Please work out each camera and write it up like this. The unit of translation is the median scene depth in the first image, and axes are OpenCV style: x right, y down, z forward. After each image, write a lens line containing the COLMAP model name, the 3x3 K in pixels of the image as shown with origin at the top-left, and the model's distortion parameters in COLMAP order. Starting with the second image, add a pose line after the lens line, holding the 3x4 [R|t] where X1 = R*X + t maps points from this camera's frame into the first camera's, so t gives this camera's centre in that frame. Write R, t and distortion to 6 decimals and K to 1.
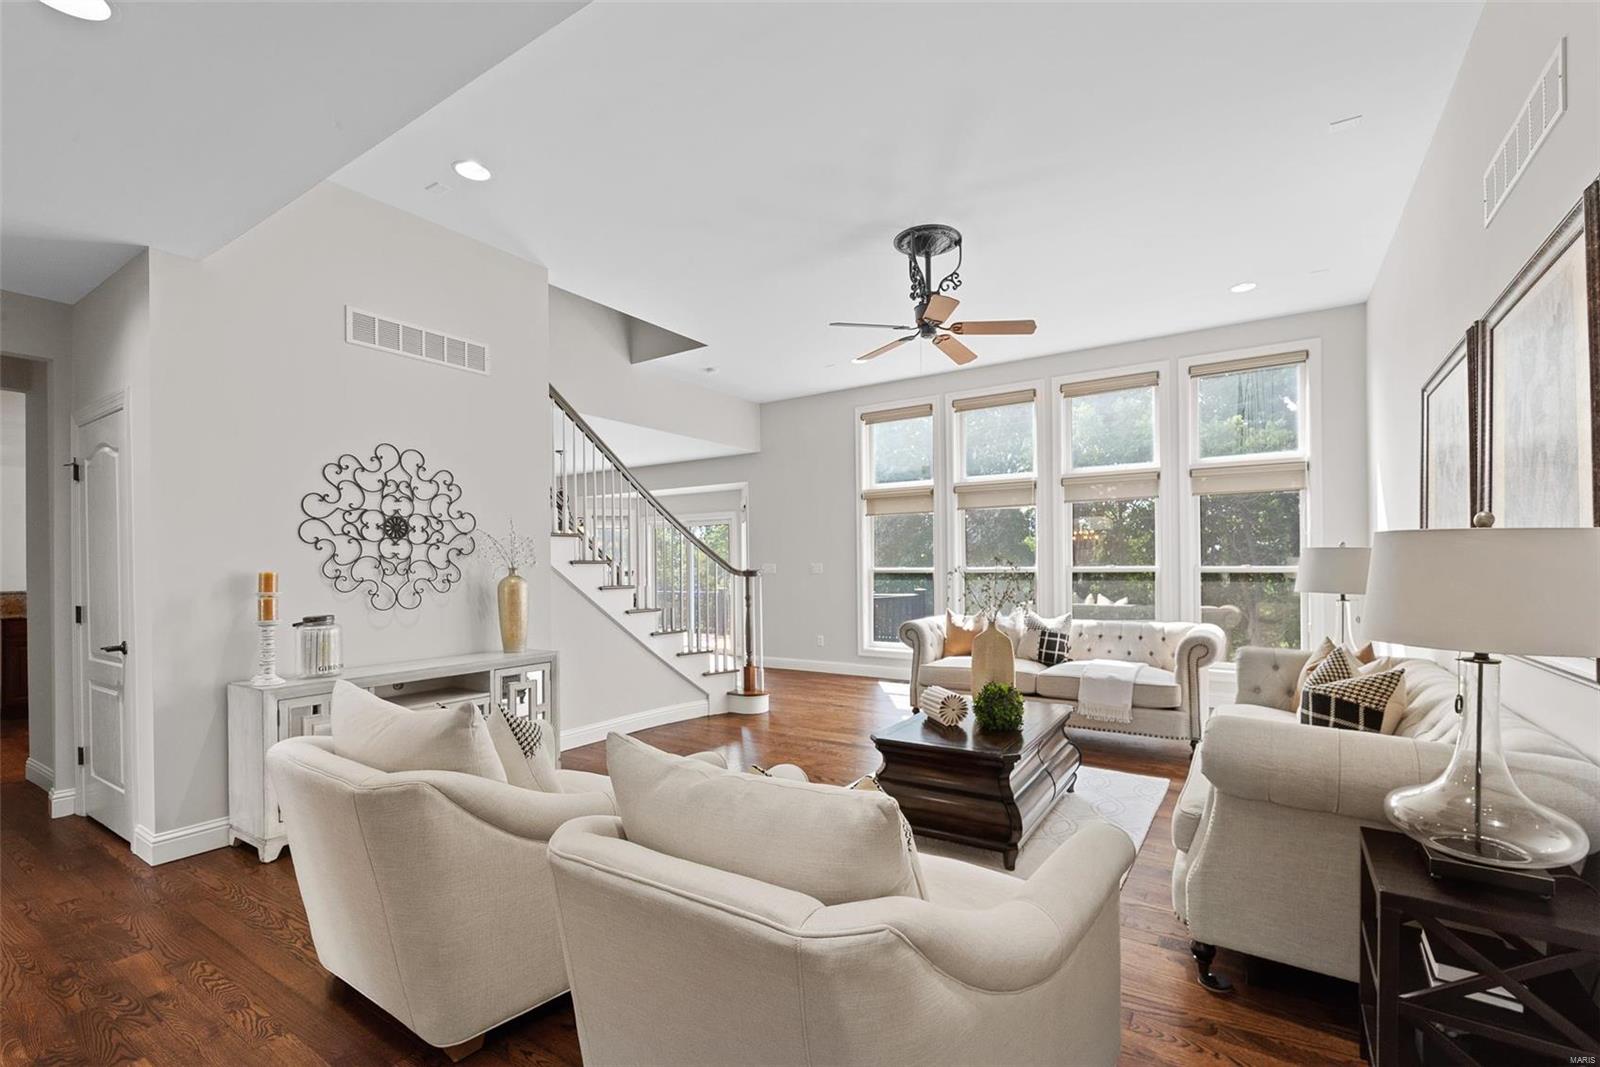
lens RADIAL K [[693.5, 0, 843.9], [0, 693.5, 566.3], [0, 0, 1]] dist [0.003272, 0.000015]
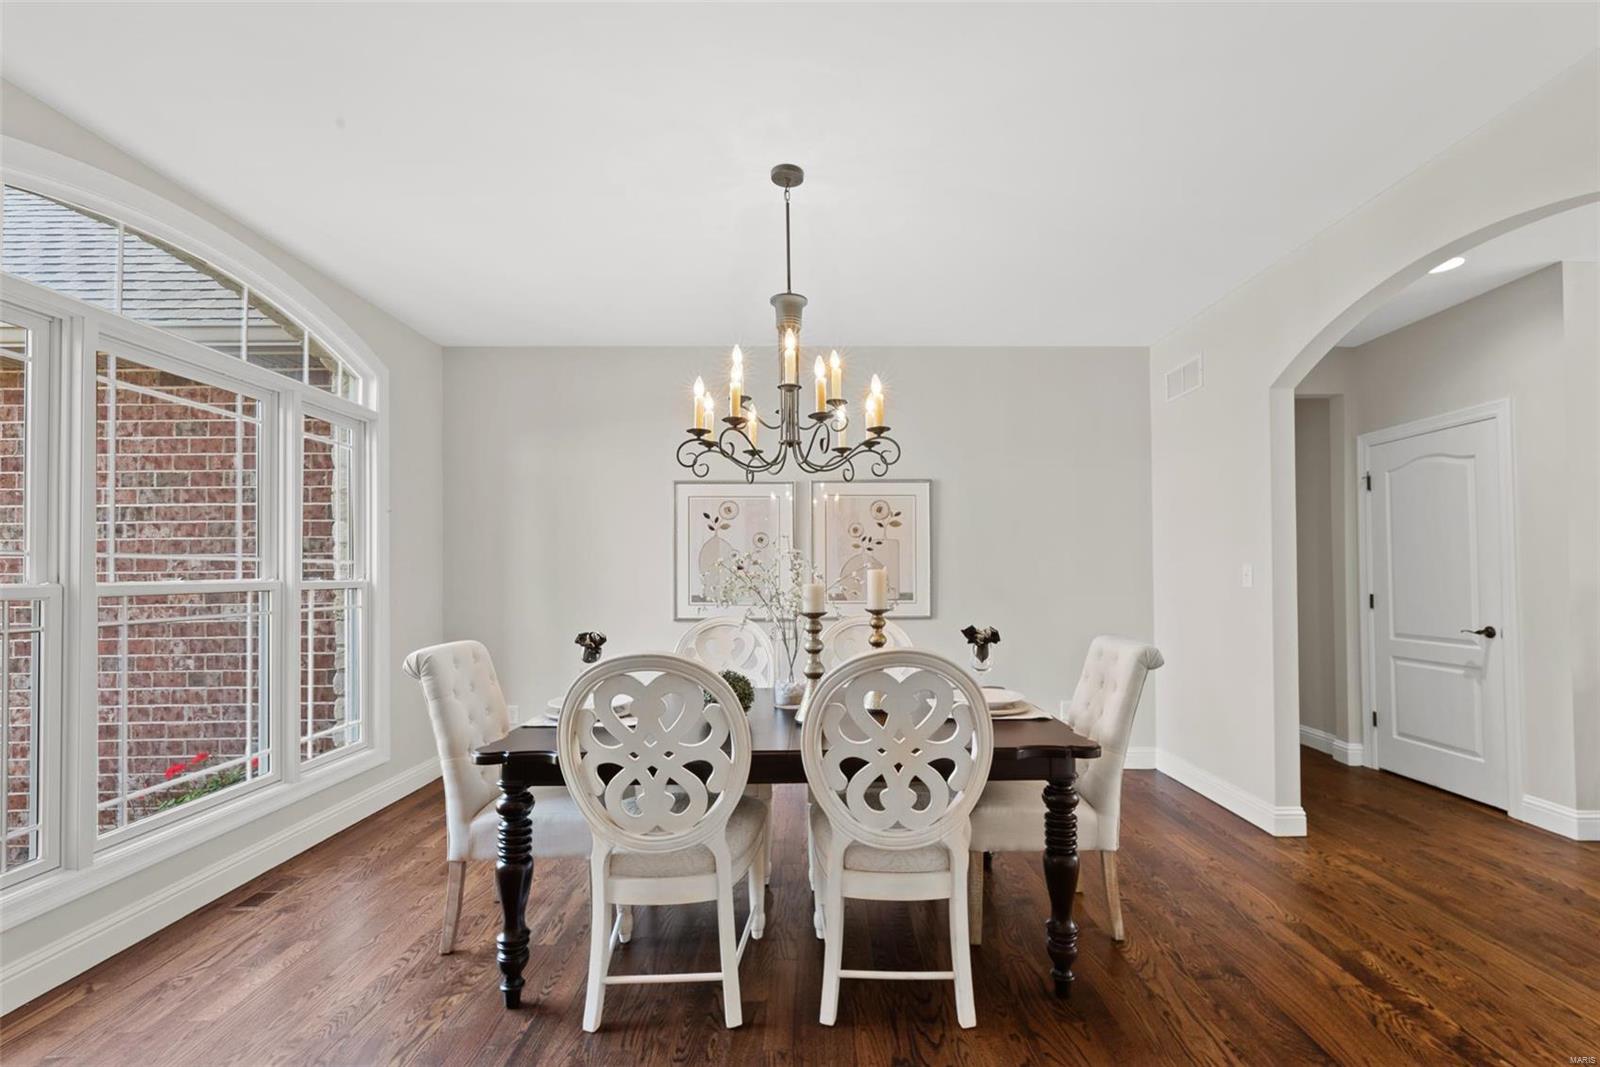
lens RADIAL K [[711.9, 0, 802.1], [0, 711.9, 564.6], [0, 0, 1]] dist [0.005717, 0.000225]
pose [[0.529858, -0.007444, -0.848053, -0.453478], [0.000191, 0.999962, -0.008659, 0.013008], [0.848086, 0.004426, 0.529840, -0.383695]]
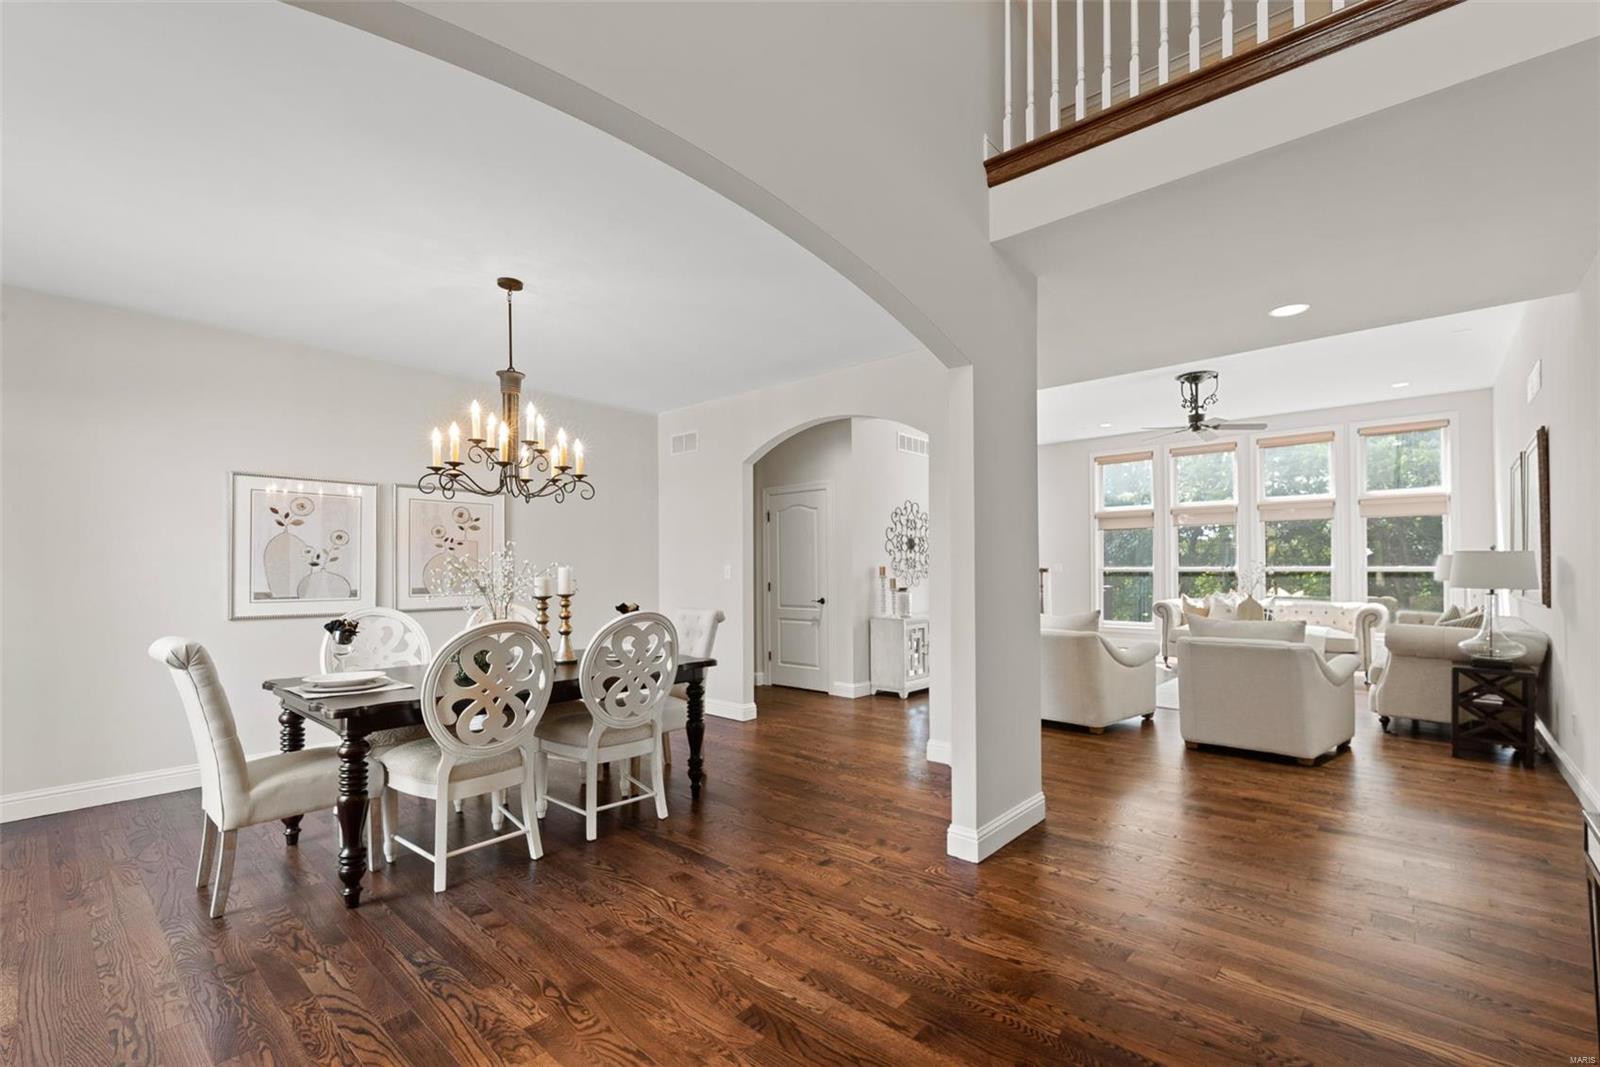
lens RADIAL K [[693.5, 0, 843.9], [0, 693.5, 566.3], [0, 0, 1]] dist [0.003272, 0.000015]
pose [[0.989036, 0.003317, -0.147638, -0.459519], [-0.004014, 0.999982, -0.004426, 0.013233], [0.147620, 0.004970, 0.989032, -0.778751]]
